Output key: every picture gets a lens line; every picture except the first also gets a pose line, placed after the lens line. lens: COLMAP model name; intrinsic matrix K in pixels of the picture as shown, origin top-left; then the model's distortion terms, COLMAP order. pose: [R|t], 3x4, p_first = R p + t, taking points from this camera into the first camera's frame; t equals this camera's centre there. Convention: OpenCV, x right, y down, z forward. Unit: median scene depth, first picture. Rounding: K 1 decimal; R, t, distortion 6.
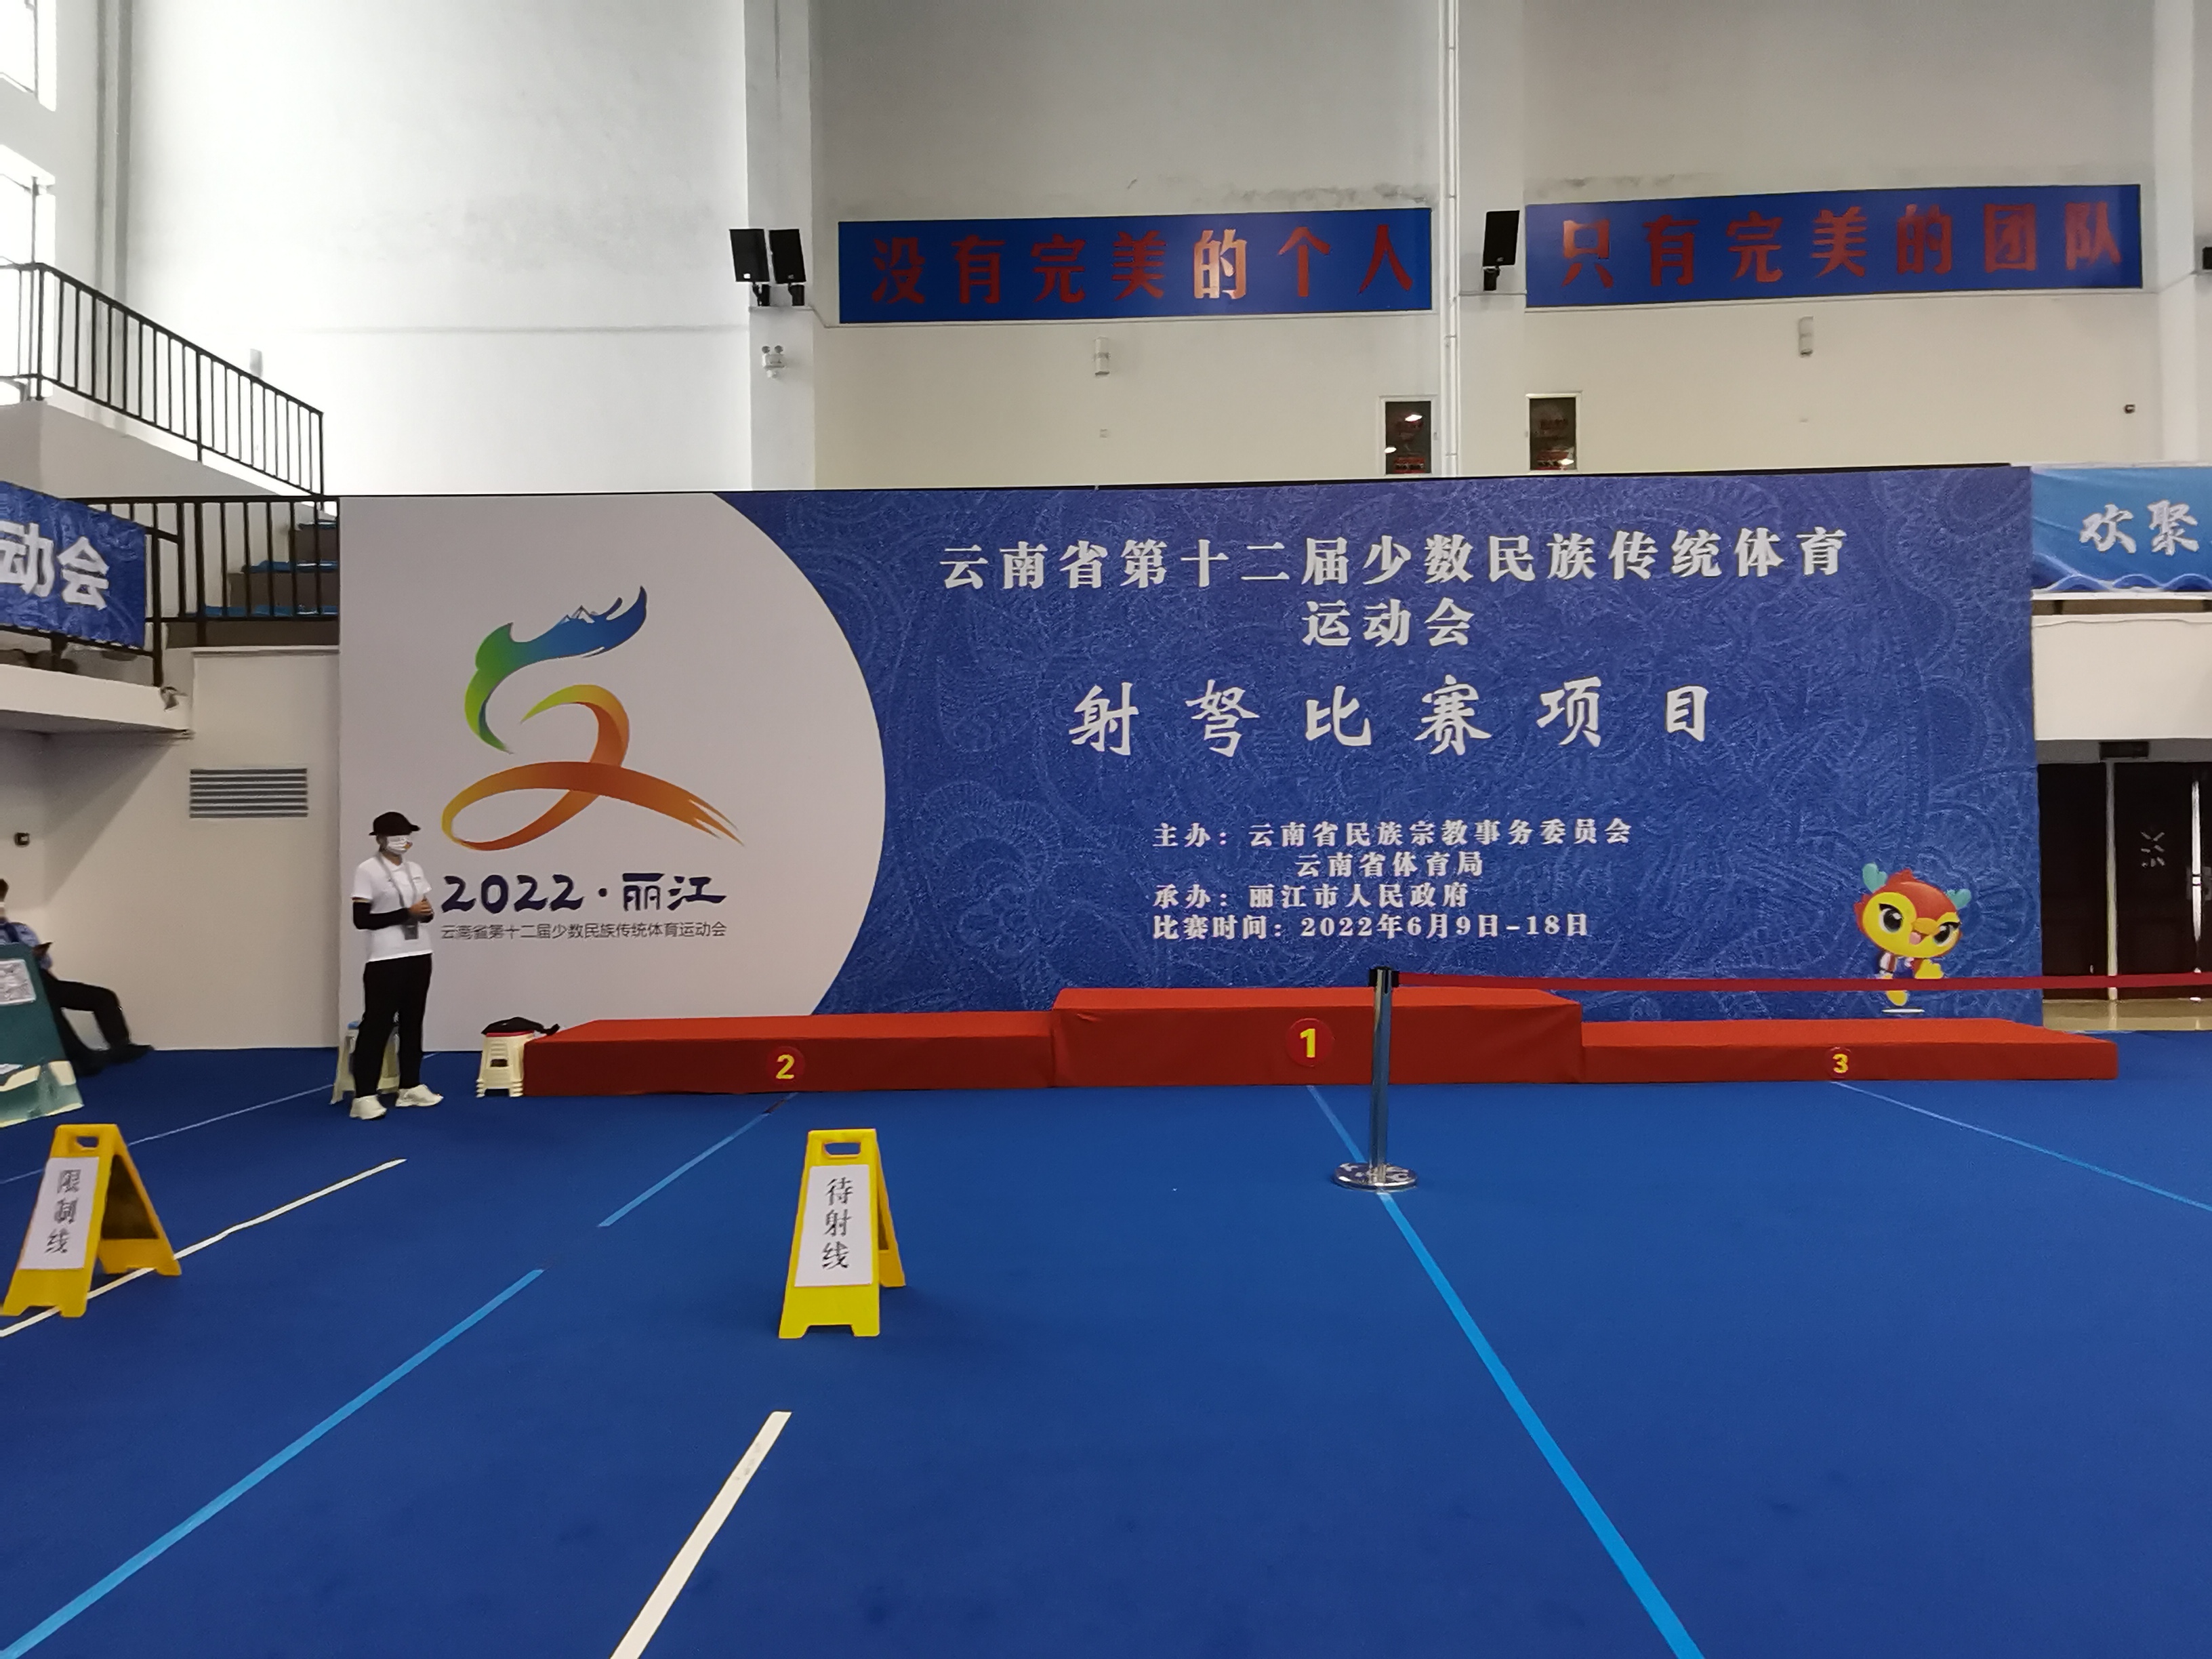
lens RADIAL K [[1364.1, 0, 1107.6], [0, 1364.1, 832.5], [0, 0, 1]] dist [0.043421, -0.009535]
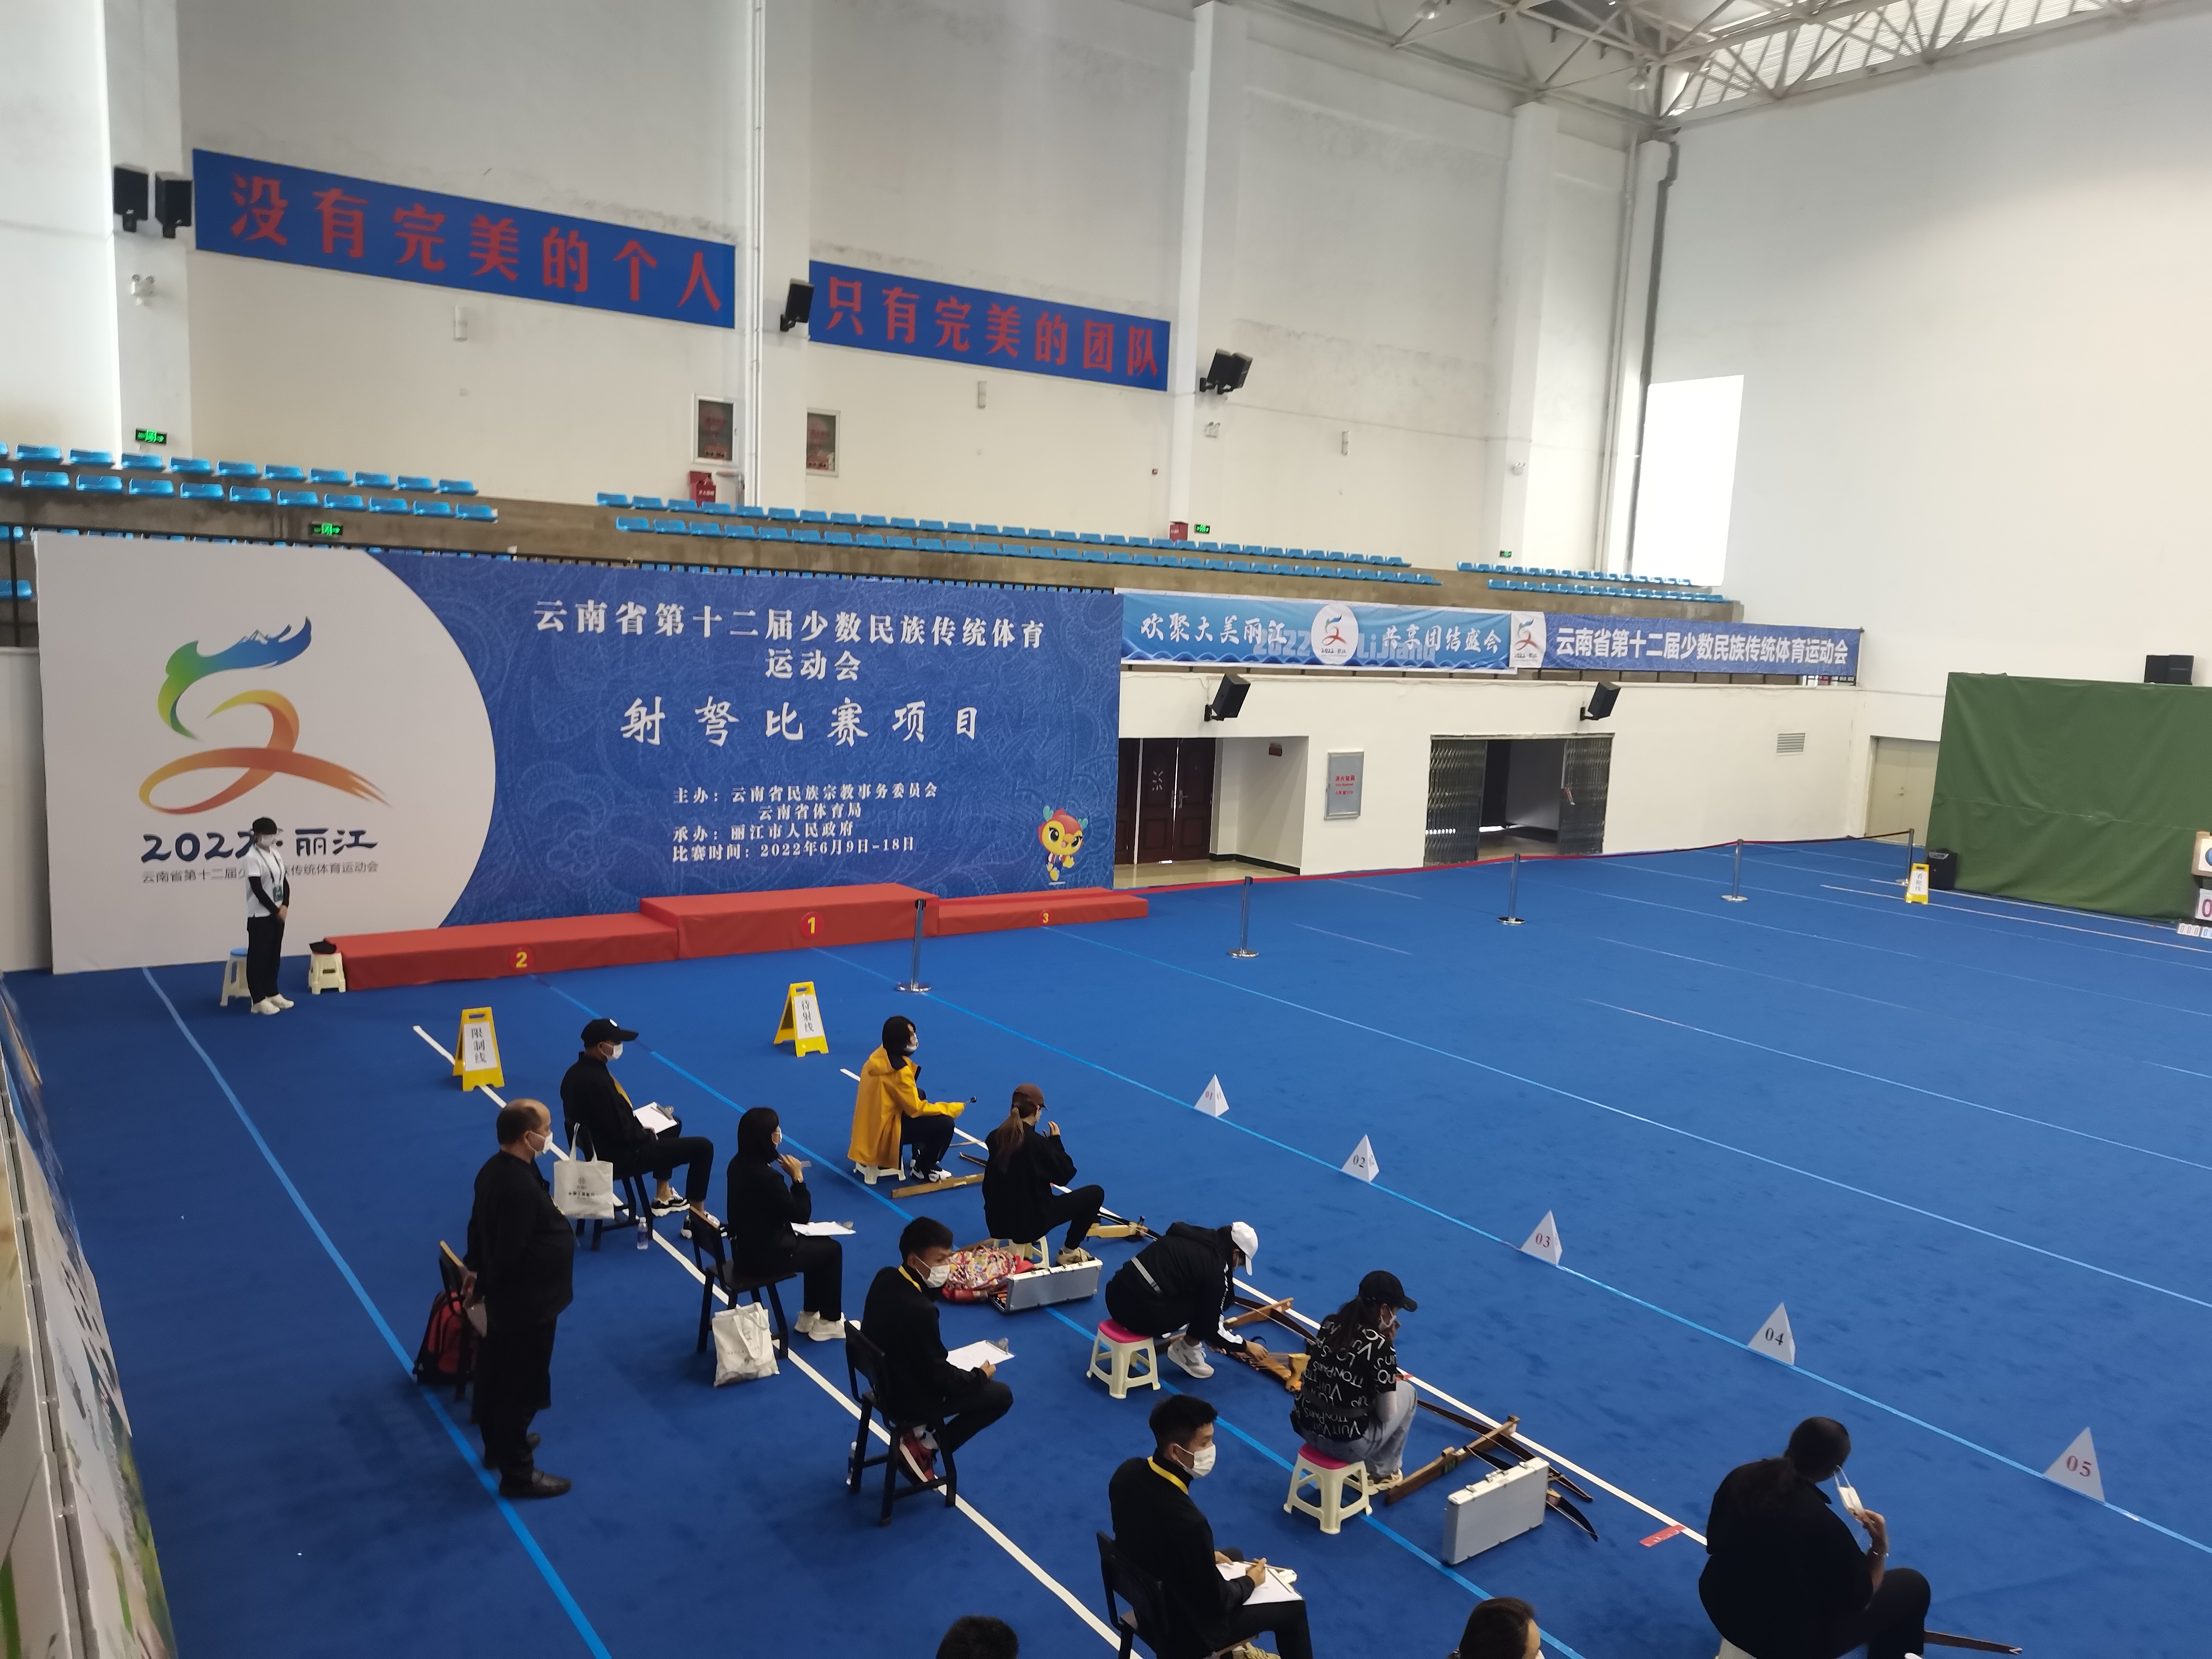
lens RADIAL K [[1671.6, 0, 1110.5], [0, 1671.6, 825.2], [0, 0, 1]] dist [0.087355, 0.000304]
pose [[0.800656, -0.026050, 0.598557, -0.719939], [-0.056704, 0.991275, 0.118991, -0.222485], [-0.596434, -0.129212, 0.792193, -0.830517]]
